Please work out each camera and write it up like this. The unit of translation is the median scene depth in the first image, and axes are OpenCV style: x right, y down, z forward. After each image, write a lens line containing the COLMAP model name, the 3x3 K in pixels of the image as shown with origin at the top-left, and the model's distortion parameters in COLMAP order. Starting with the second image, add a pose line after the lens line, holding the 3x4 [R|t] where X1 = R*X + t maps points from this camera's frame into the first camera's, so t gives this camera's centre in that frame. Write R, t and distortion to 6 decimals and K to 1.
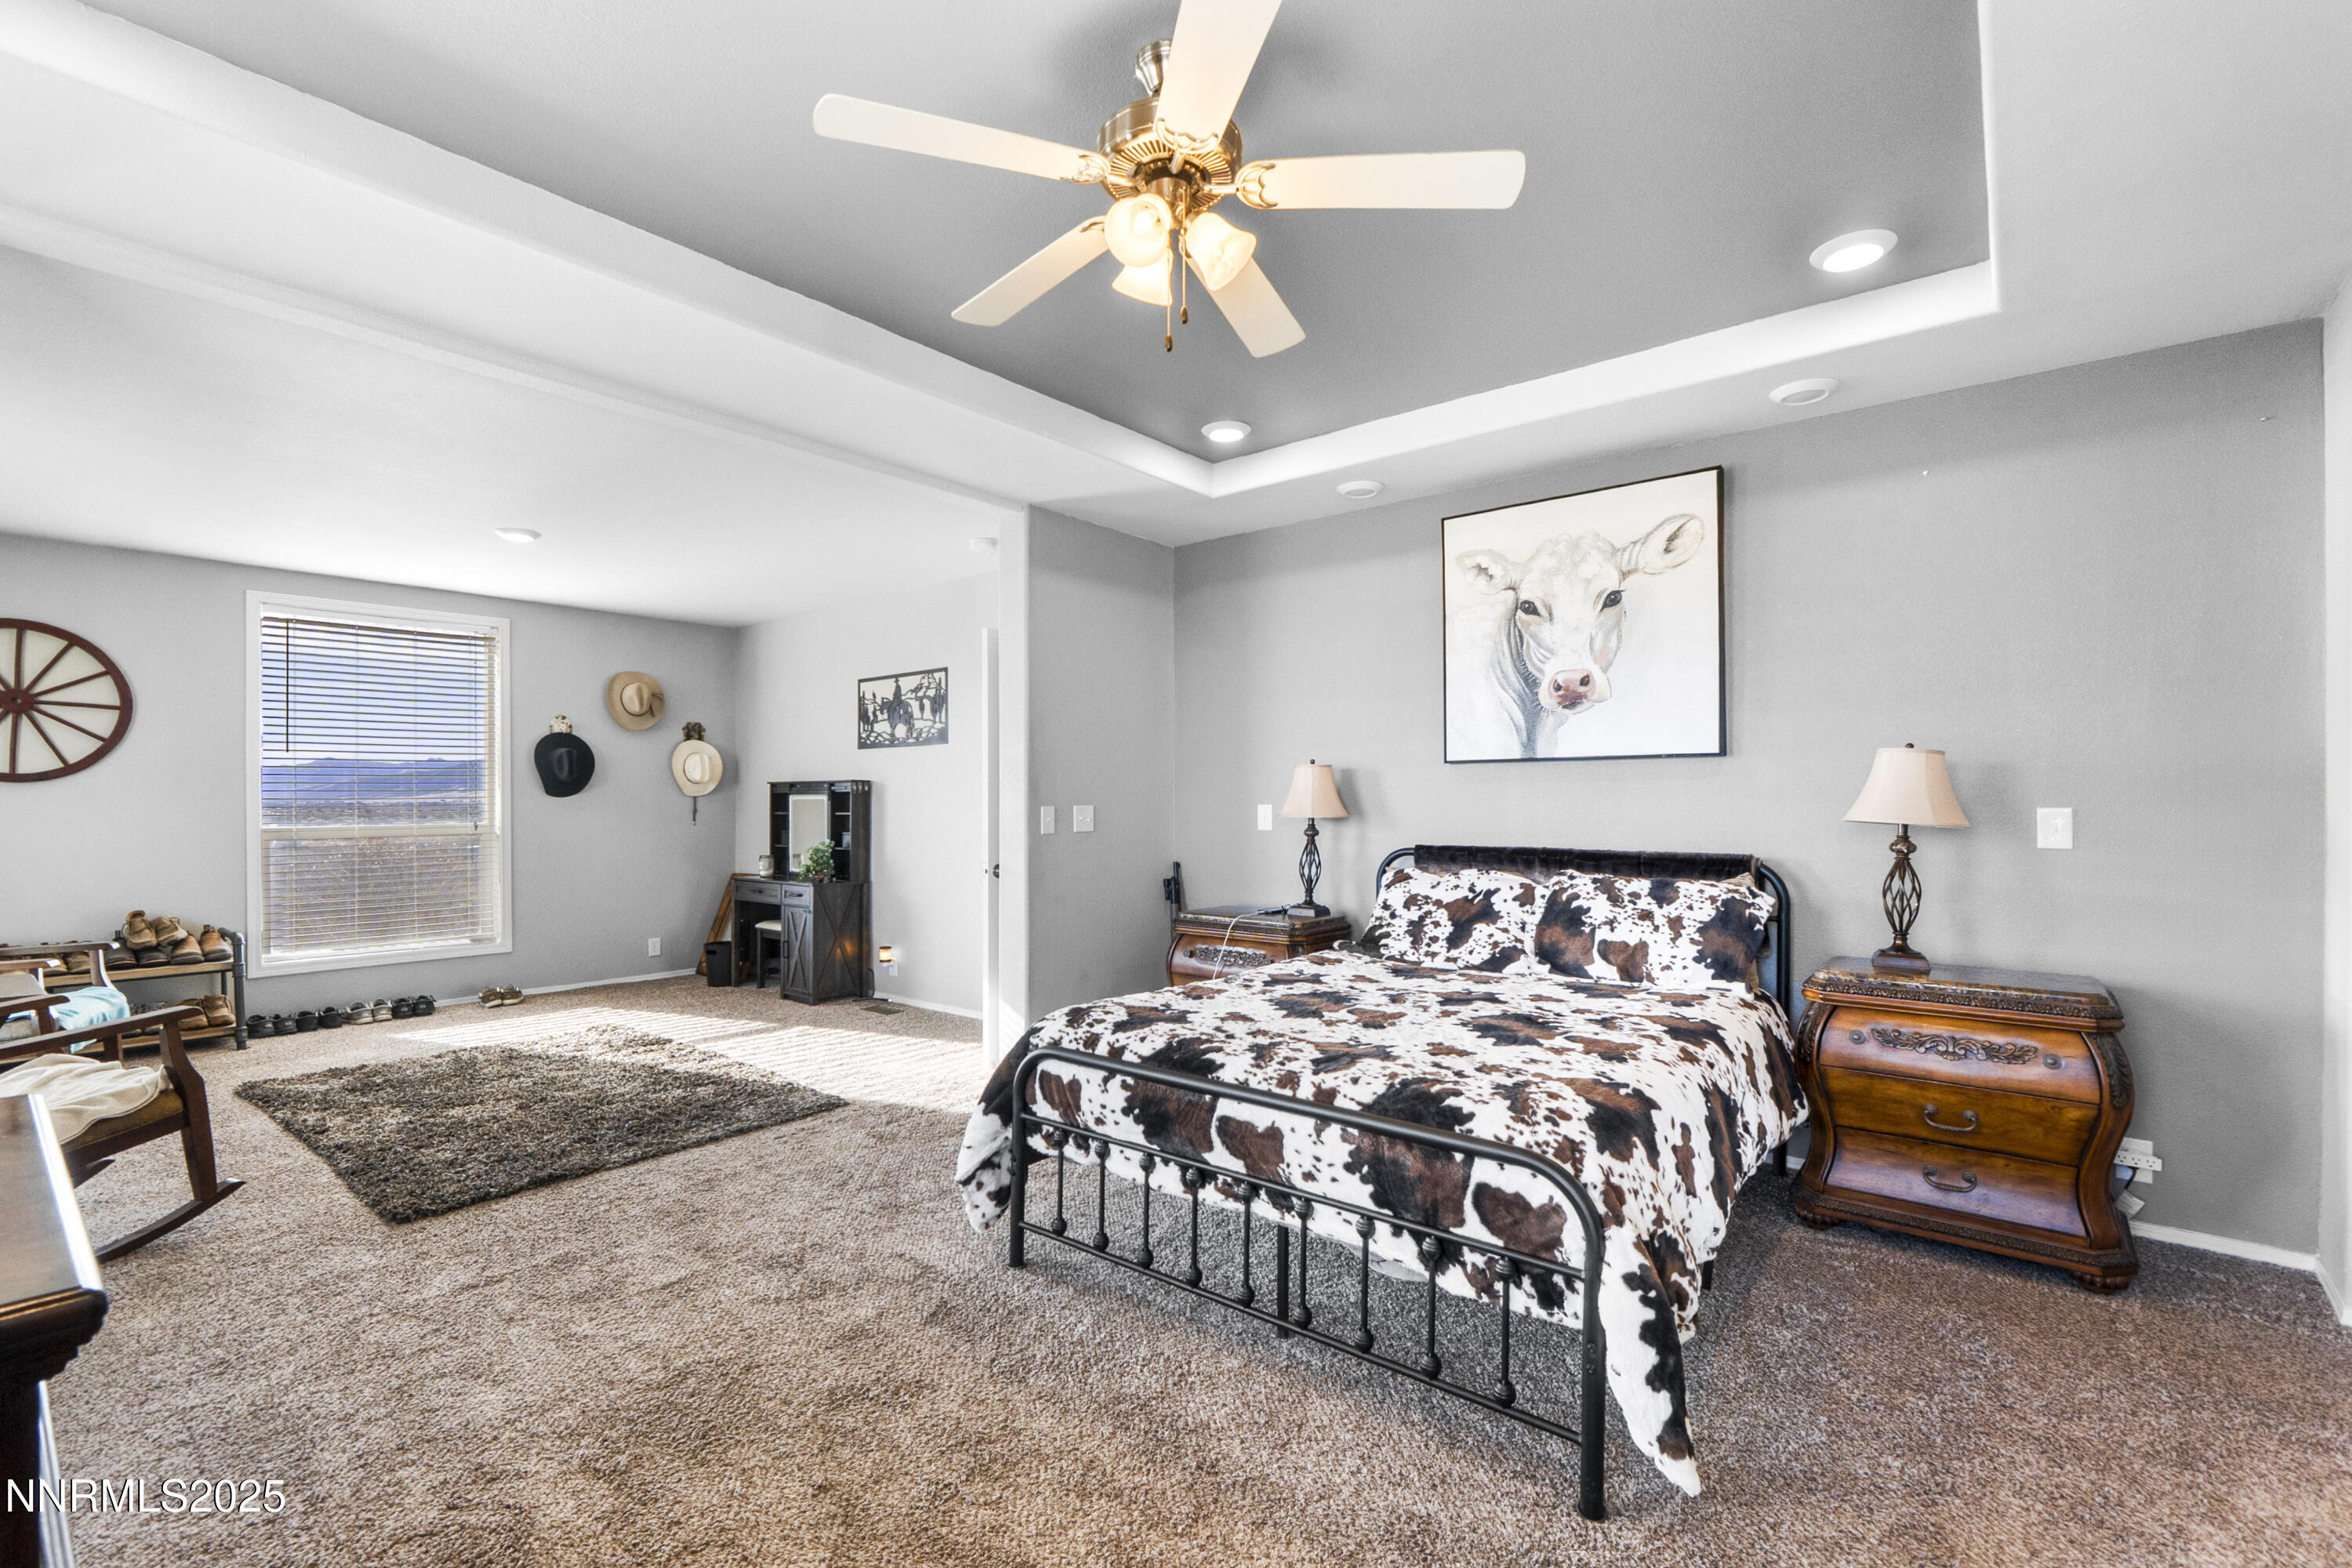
lens RADIAL K [[1034.9, 0, 1160.8], [0, 1034.9, 803.0], [0, 0, 1]] dist [-0.001467, 0.000151]
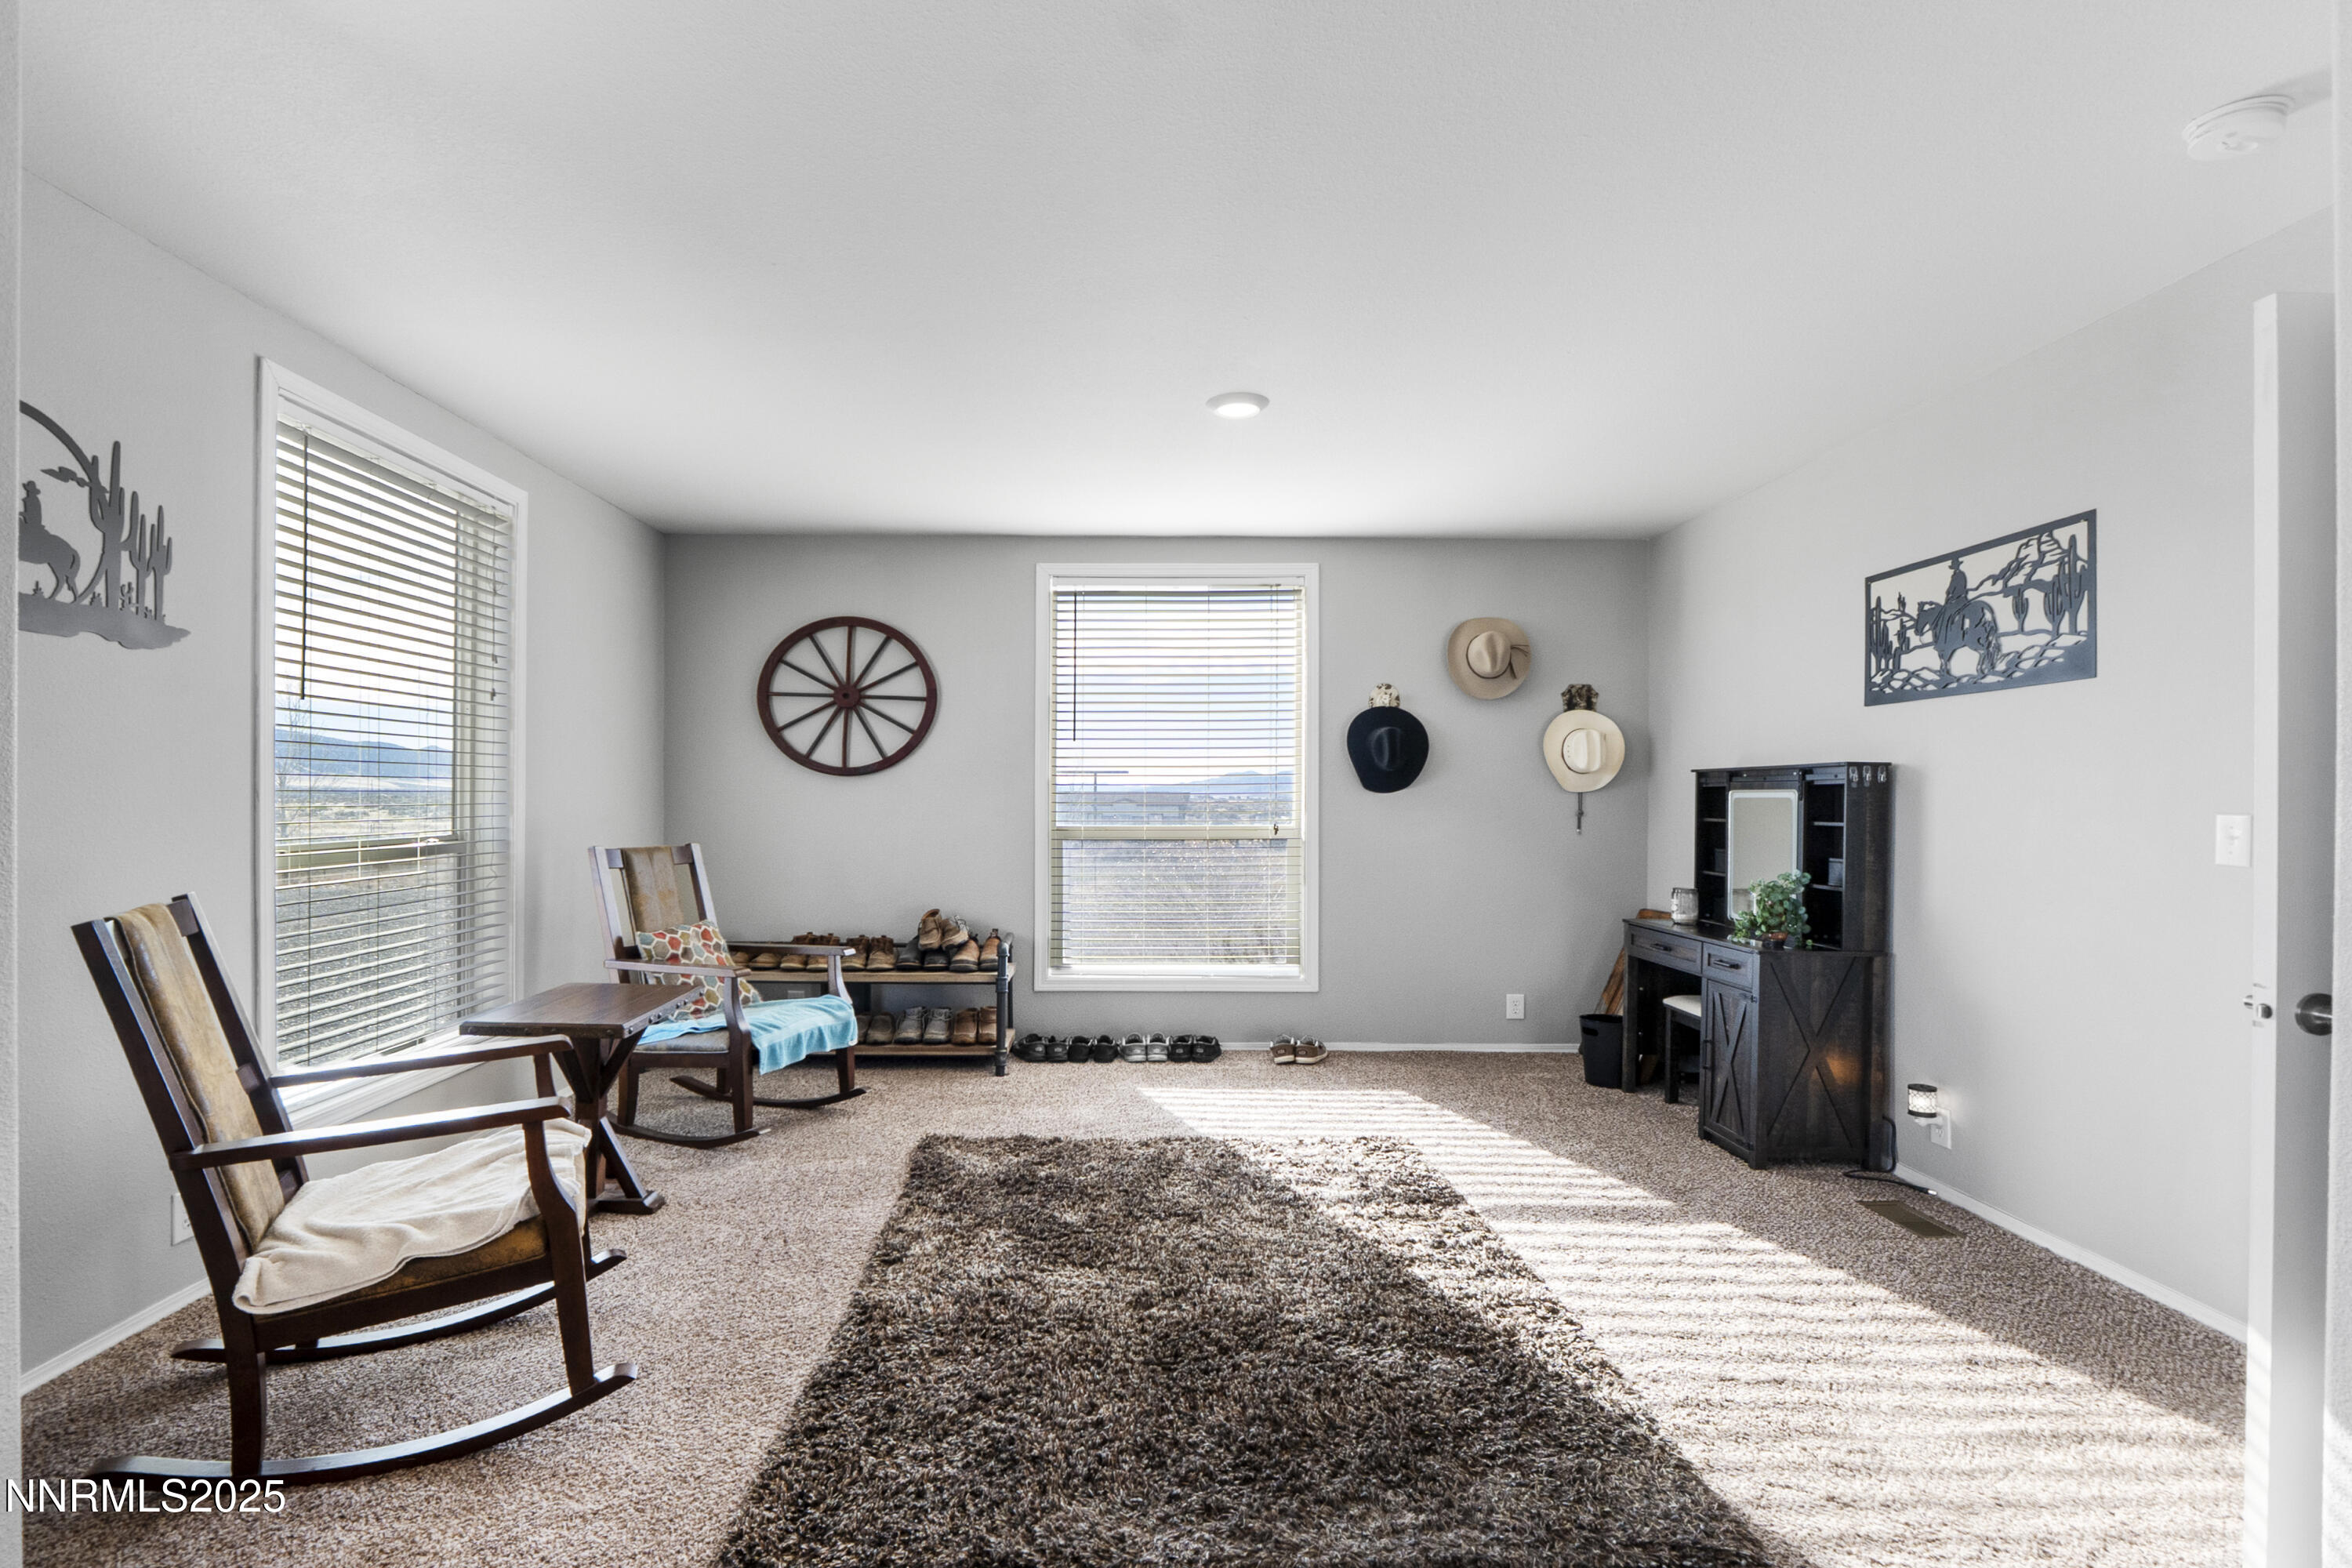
lens RADIAL K [[1139.9, 0, 963.3], [0, 1139.9, 796.2], [0, 0, 1]] dist [-0.005723, 0.000606]
pose [[0.560316, 0.004252, -0.828268, -0.101794], [-0.008302, 0.999965, -0.000483, -0.000404], [0.828237, 0.007147, 0.560332, 0.438455]]
